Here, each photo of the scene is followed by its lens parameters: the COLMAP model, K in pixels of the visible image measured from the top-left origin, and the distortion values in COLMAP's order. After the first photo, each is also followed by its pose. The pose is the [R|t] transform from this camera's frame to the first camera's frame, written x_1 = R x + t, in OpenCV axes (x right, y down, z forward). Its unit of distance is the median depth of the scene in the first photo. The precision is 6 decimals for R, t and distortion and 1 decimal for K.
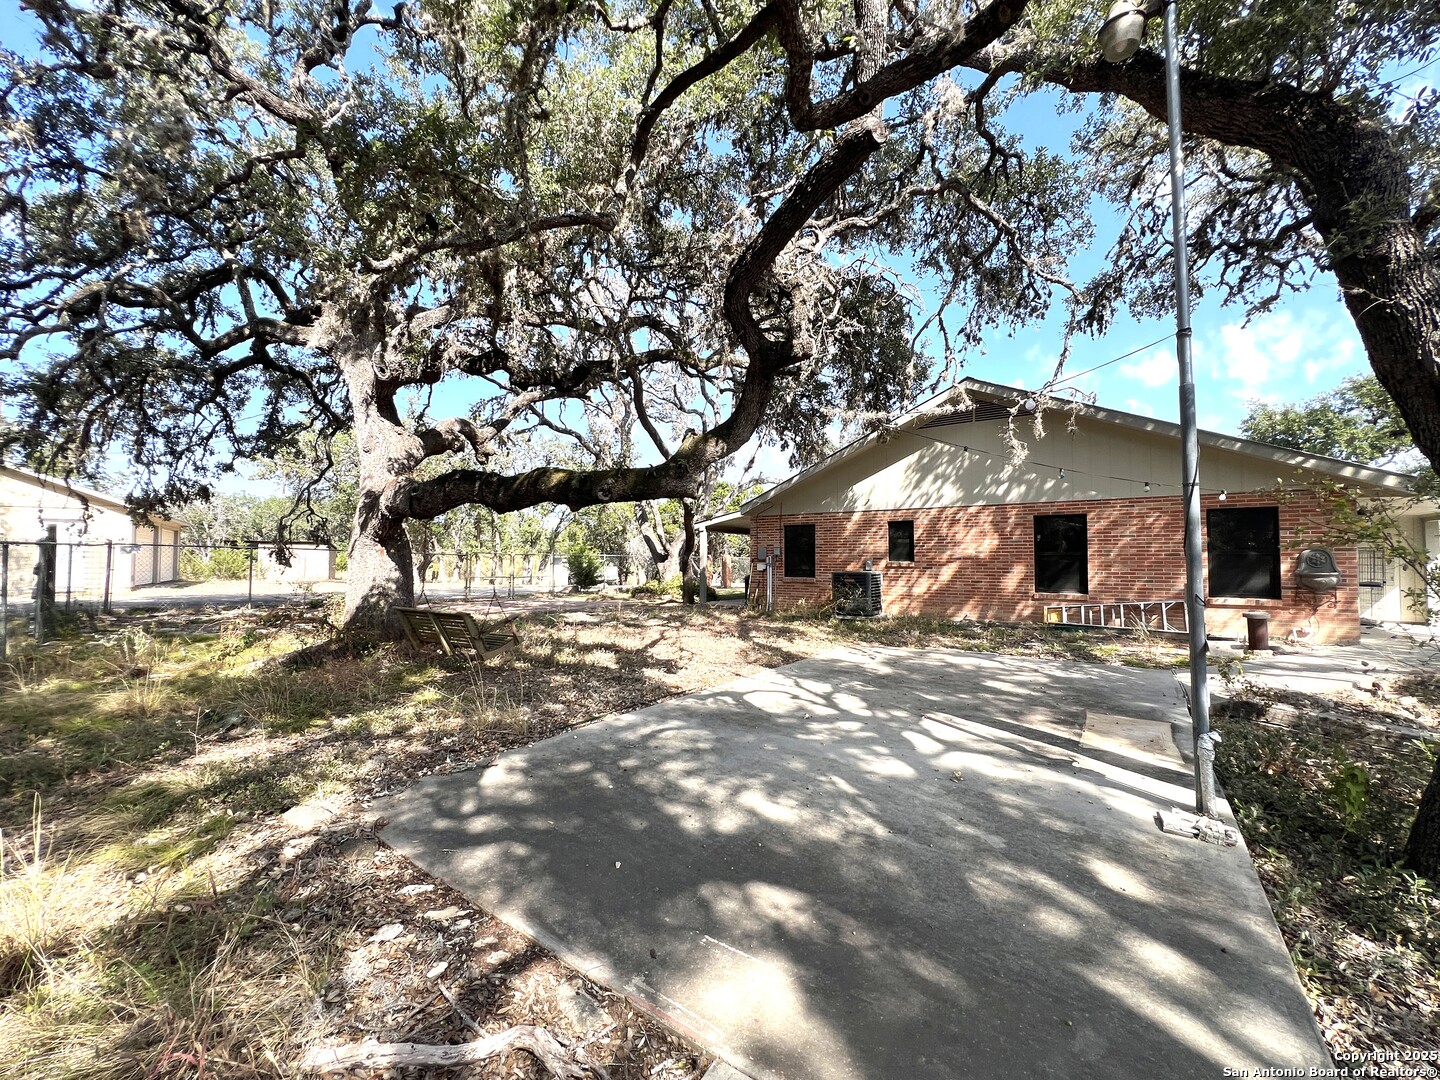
lens RADIAL K [[580.1, 0, 720.0], [0, 580.1, 540.0], [0, 0, 1]] dist [-0.000847, 0.000171]
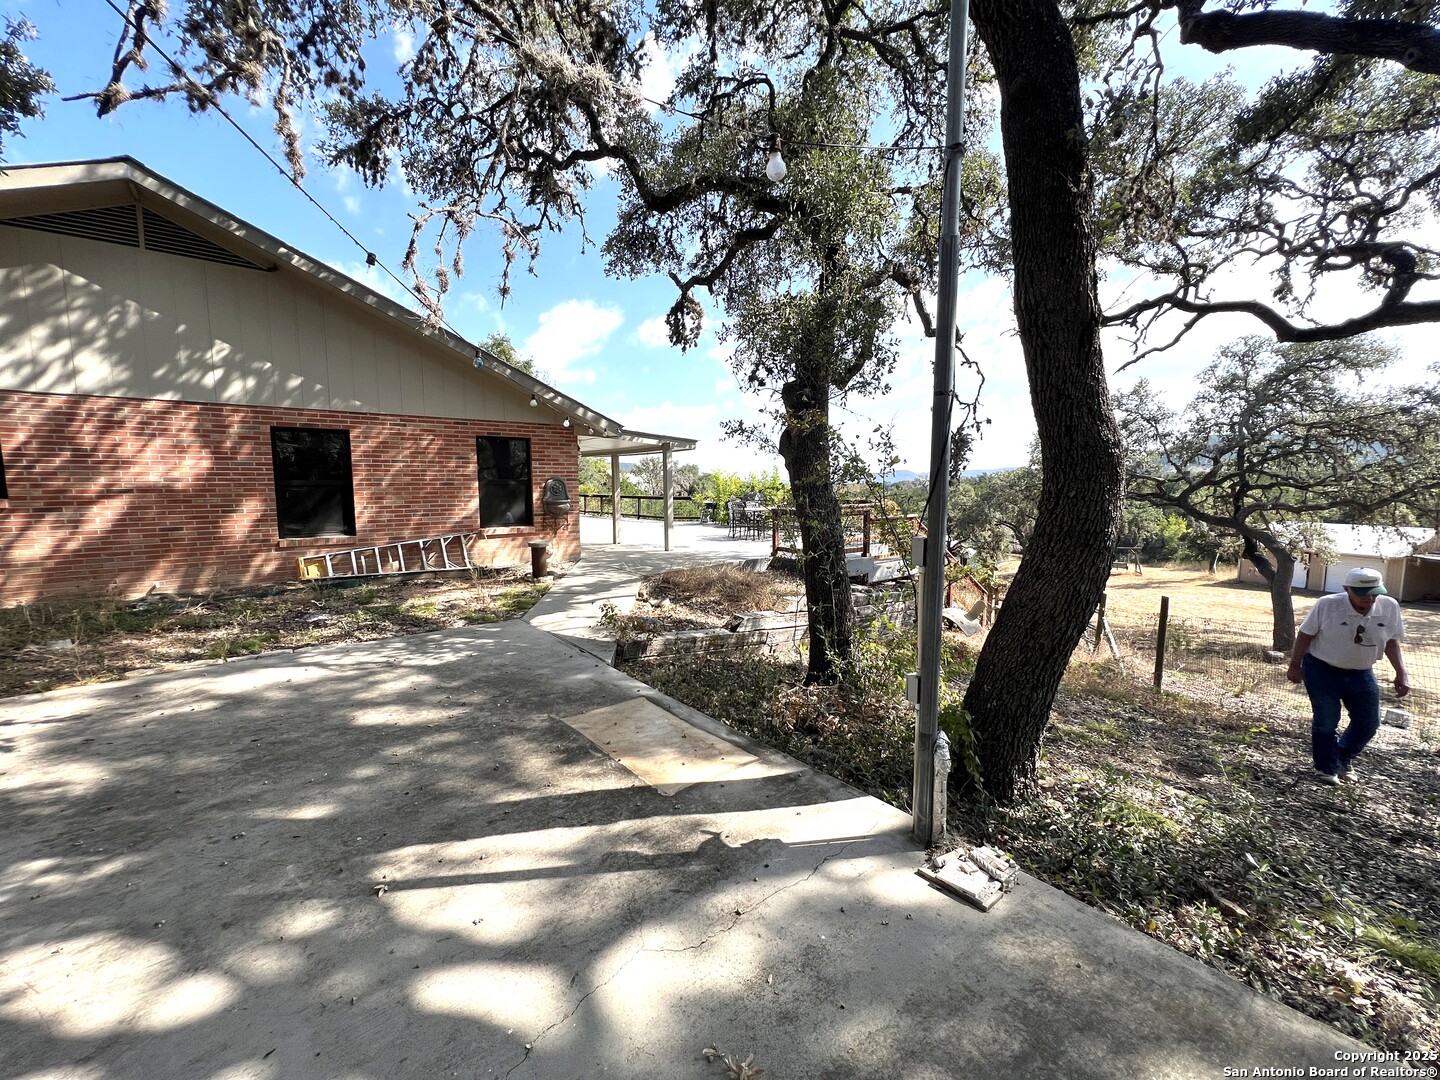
lens RADIAL K [[580.1, 0, 720.0], [0, 580.1, 540.0], [0, 0, 1]] dist [-0.000847, 0.000171]
pose [[0.268686, -0.095876, 0.958445, 0.020299], [-0.029510, 0.993748, 0.107680, 0.002116], [-0.962776, -0.057216, 0.264176, 0.311049]]
